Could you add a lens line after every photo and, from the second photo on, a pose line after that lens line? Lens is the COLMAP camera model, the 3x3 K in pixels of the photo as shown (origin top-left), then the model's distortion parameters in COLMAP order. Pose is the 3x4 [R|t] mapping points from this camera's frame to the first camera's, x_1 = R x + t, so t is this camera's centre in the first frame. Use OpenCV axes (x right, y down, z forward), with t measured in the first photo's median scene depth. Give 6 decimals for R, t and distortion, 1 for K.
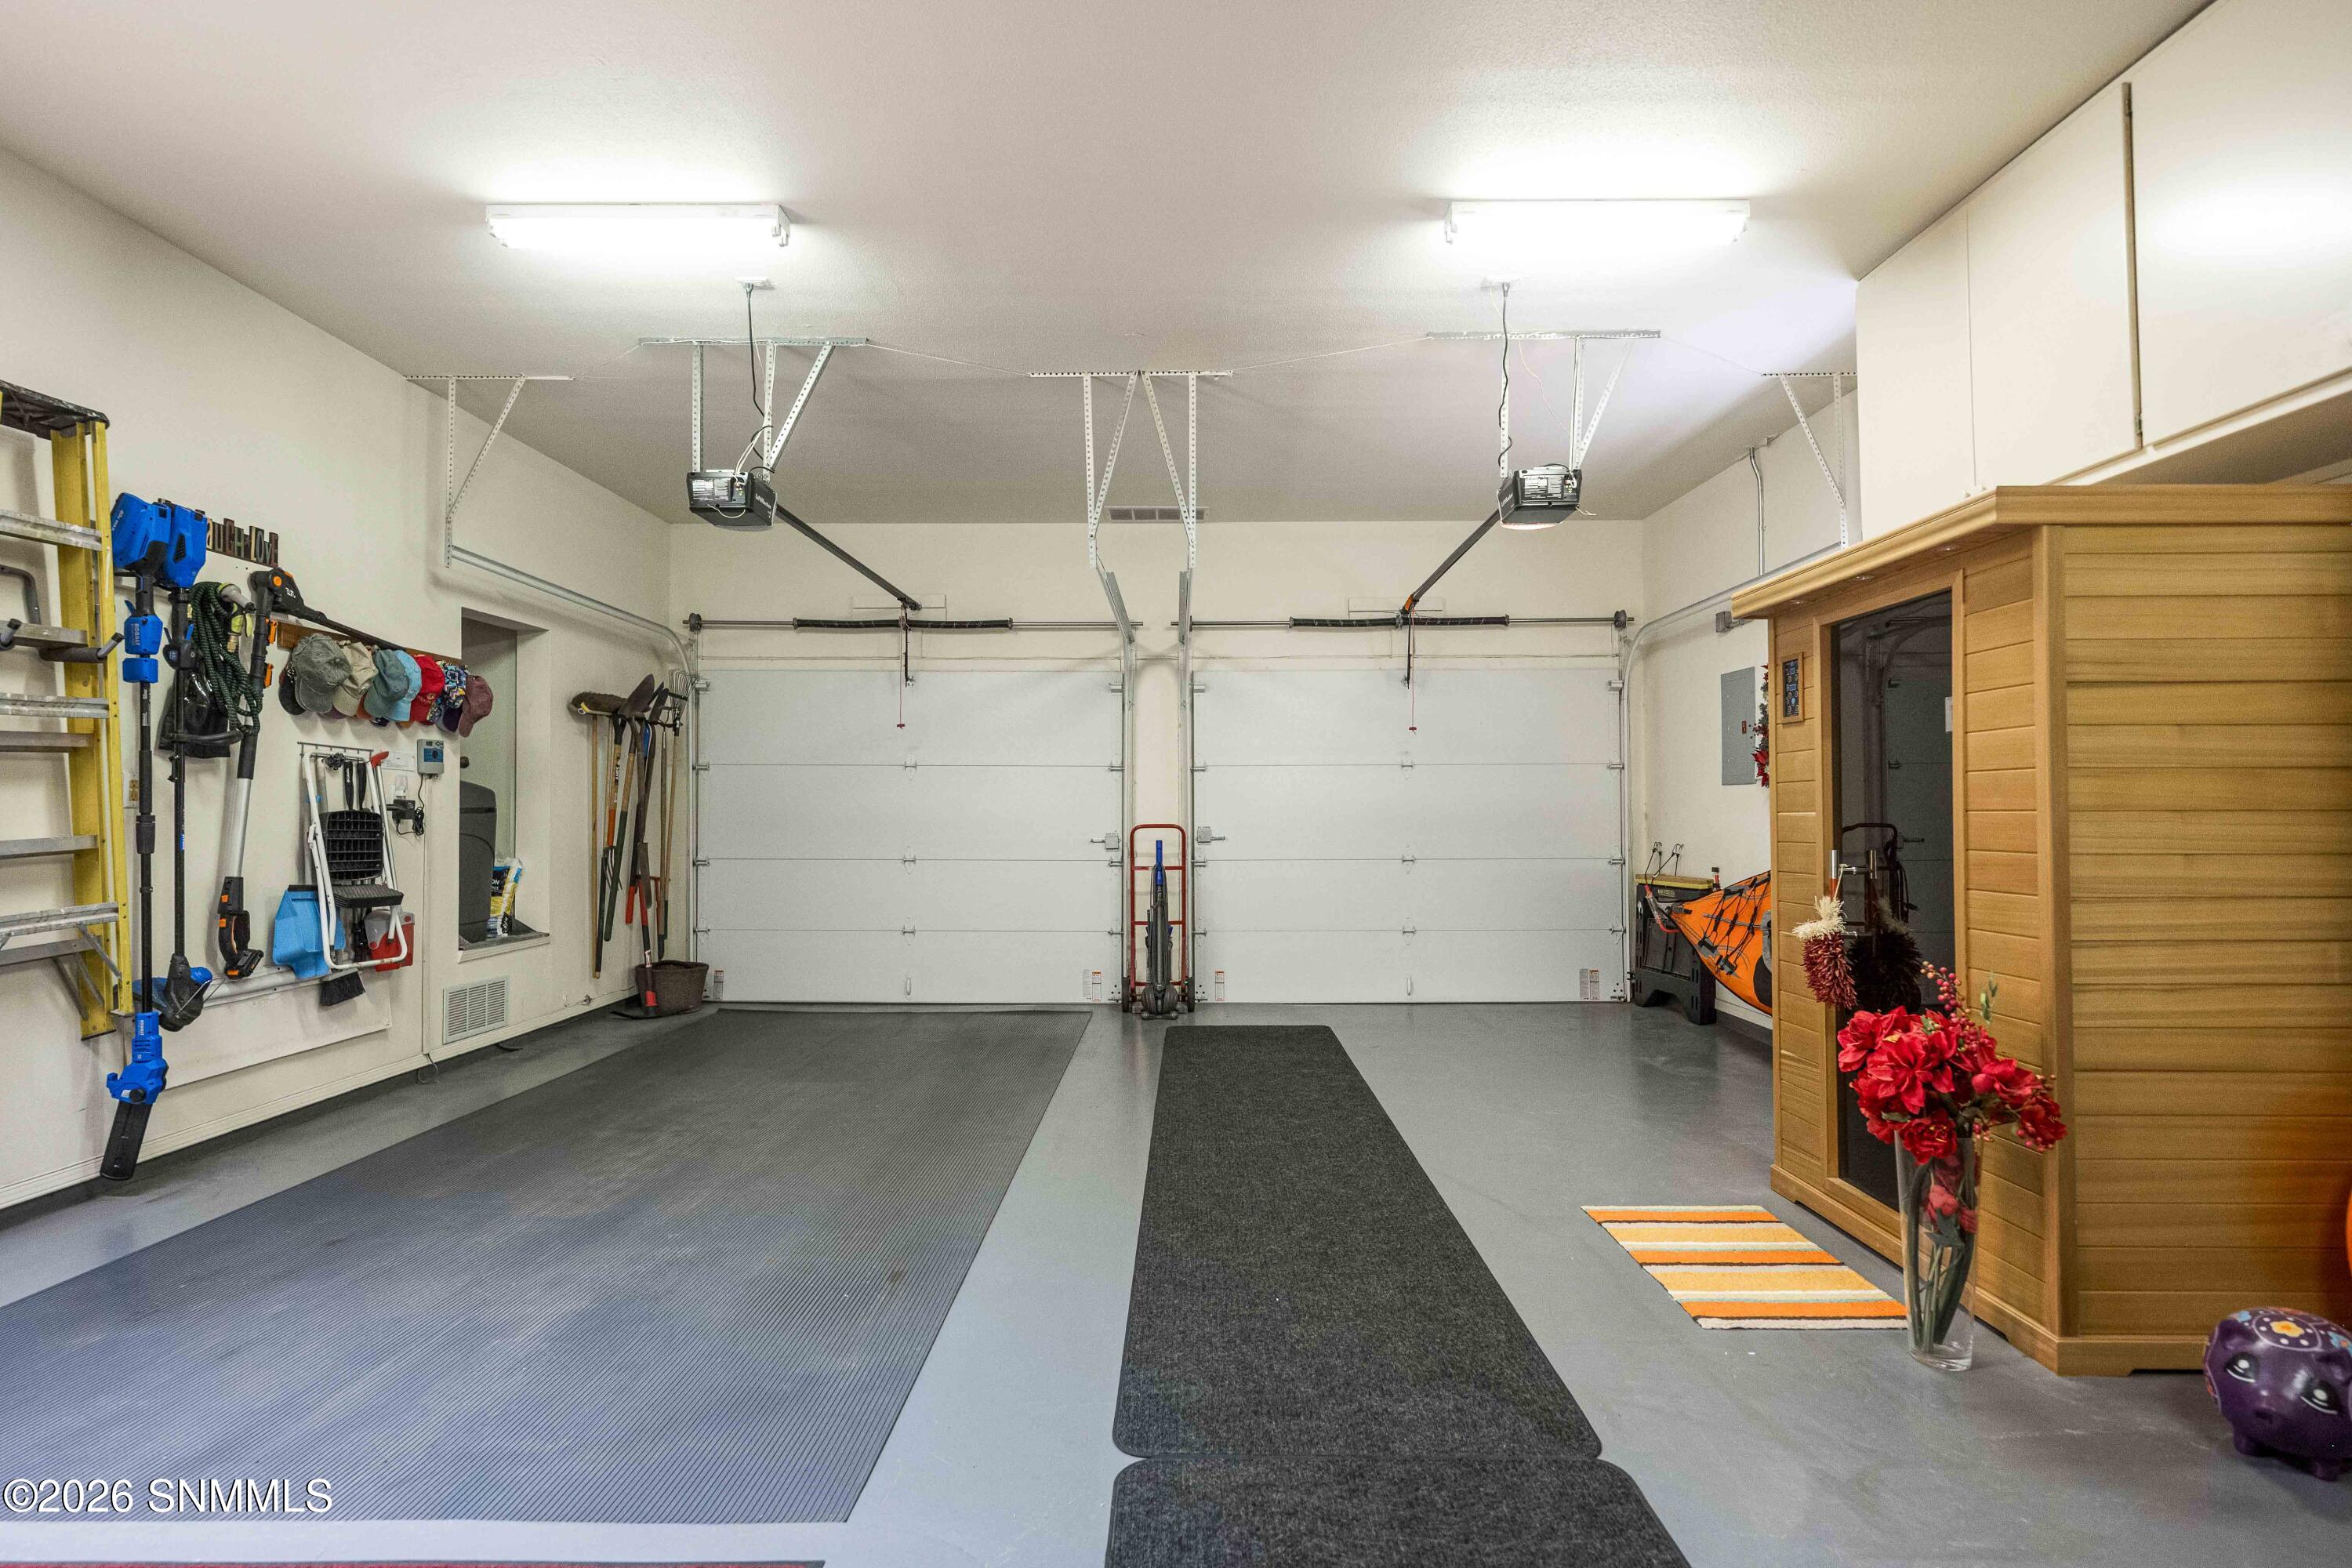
lens RADIAL K [[1189.7, 0, 1178.9], [0, 1189.7, 796.0], [0, 0, 1]] dist [-0.004702, 0.000279]
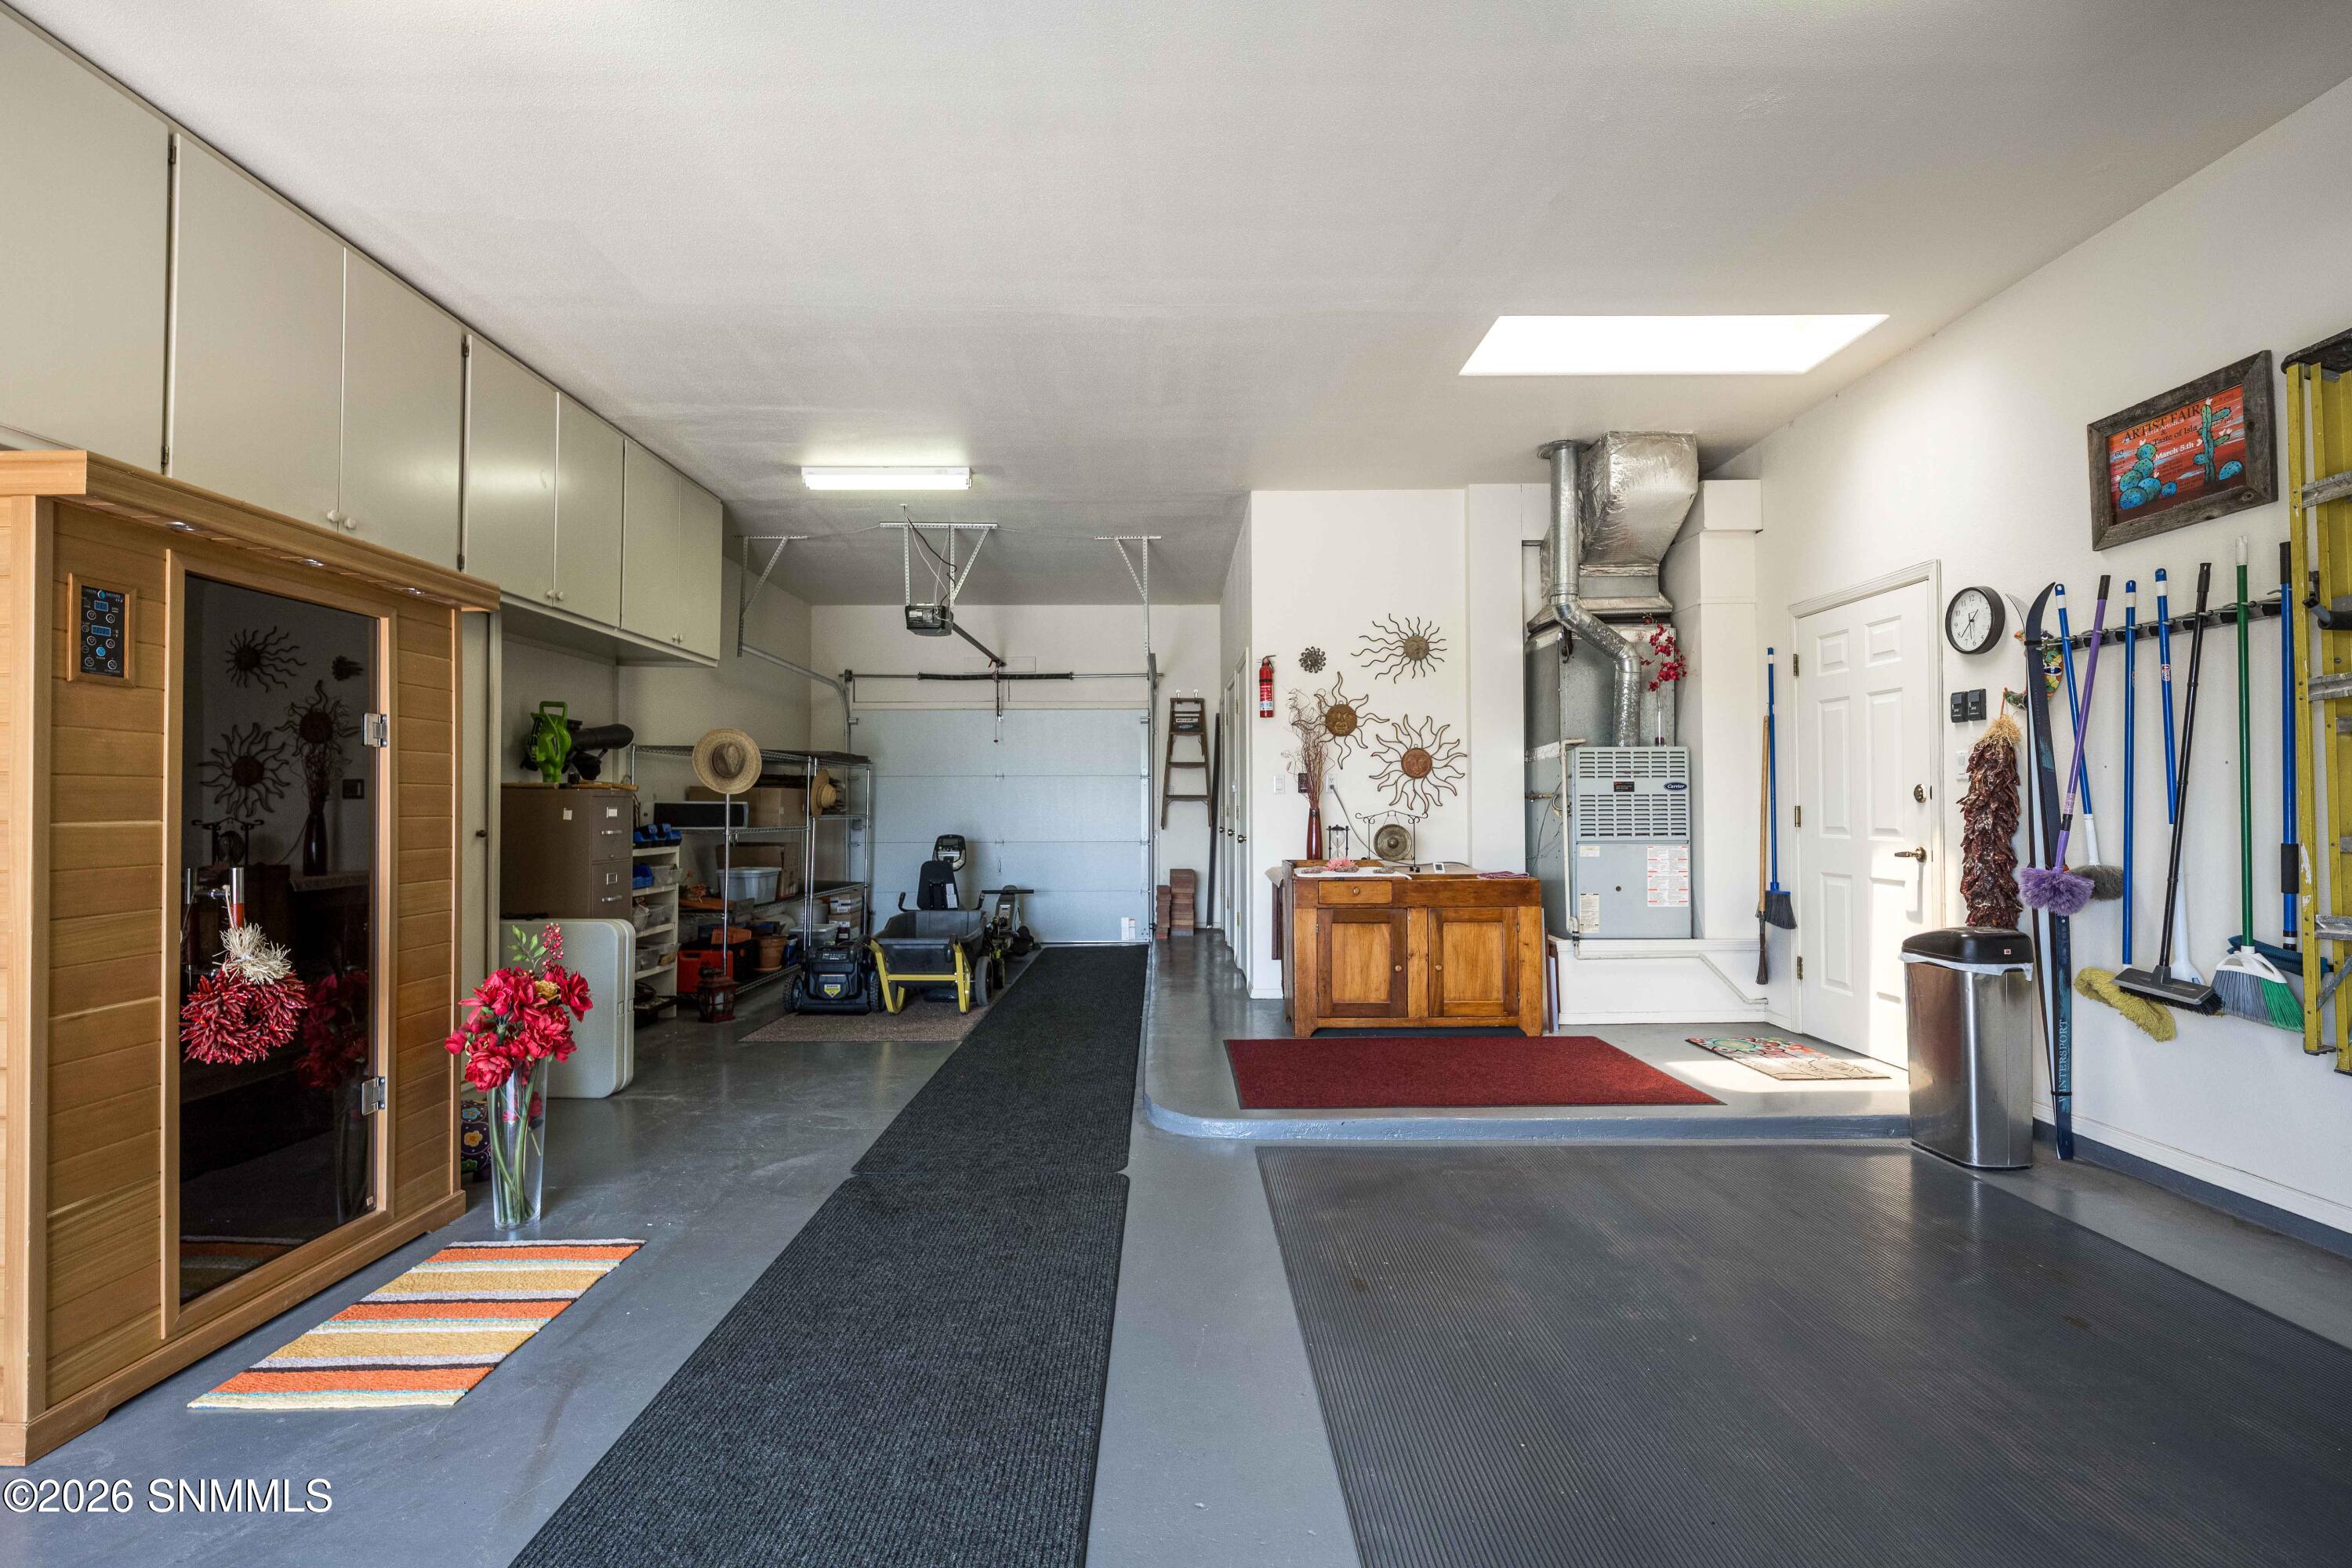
lens RADIAL K [[1072.7, 0, 1173.5], [0, 1072.7, 788.9], [0, 0, 1]] dist [-0.003623, -0.000543]
pose [[-0.999896, 0.008002, -0.011992, -0.075718], [0.008366, 0.999495, -0.030671, 0.020340], [0.011741, -0.030768, -0.999458, 1.850524]]
